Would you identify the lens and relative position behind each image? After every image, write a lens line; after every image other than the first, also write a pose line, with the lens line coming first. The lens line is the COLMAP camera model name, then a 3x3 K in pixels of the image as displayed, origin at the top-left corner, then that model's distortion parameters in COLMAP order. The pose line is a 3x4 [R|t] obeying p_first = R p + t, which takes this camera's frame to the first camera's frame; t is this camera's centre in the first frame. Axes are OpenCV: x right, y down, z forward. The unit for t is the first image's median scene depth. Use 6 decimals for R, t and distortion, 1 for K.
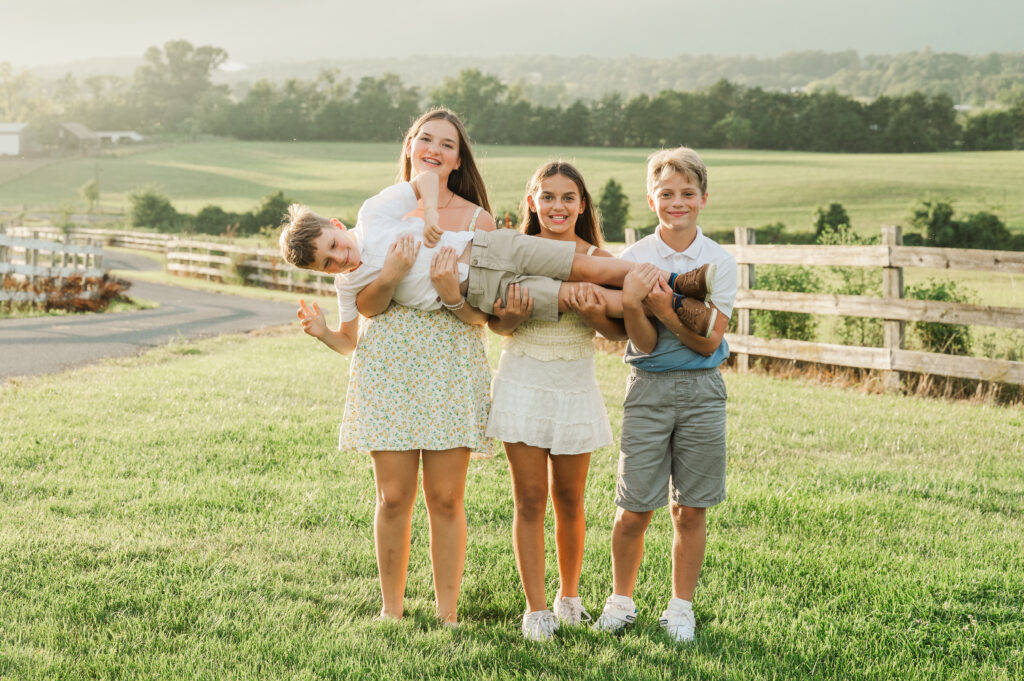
lens RADIAL K [[2408.2, 0, 512.0], [0, 2408.2, 340.5], [0, 0, 1]] dist [0.029294, 0.038613]
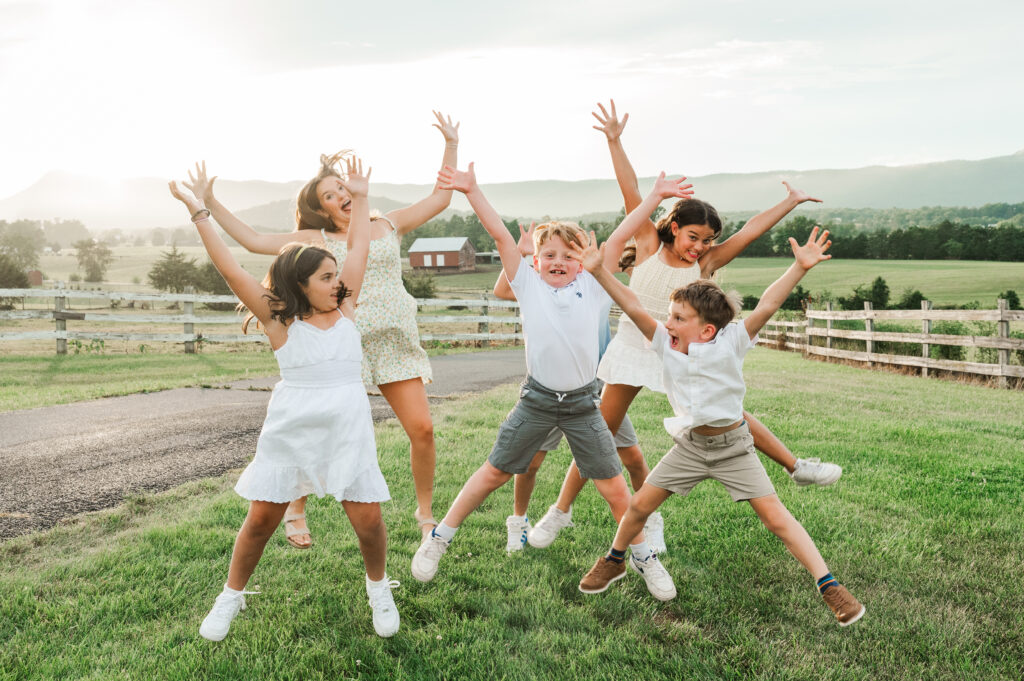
lens RADIAL K [[2408.2, 0, 512.0], [0, 2408.2, 340.5], [0, 0, 1]] dist [0.029294, 0.038613]
pose [[0.971732, 0.001555, -0.236082, 0.203216], [-0.013546, 0.998698, -0.049176, 0.072919], [0.235699, 0.050984, 0.970488, -0.810148]]
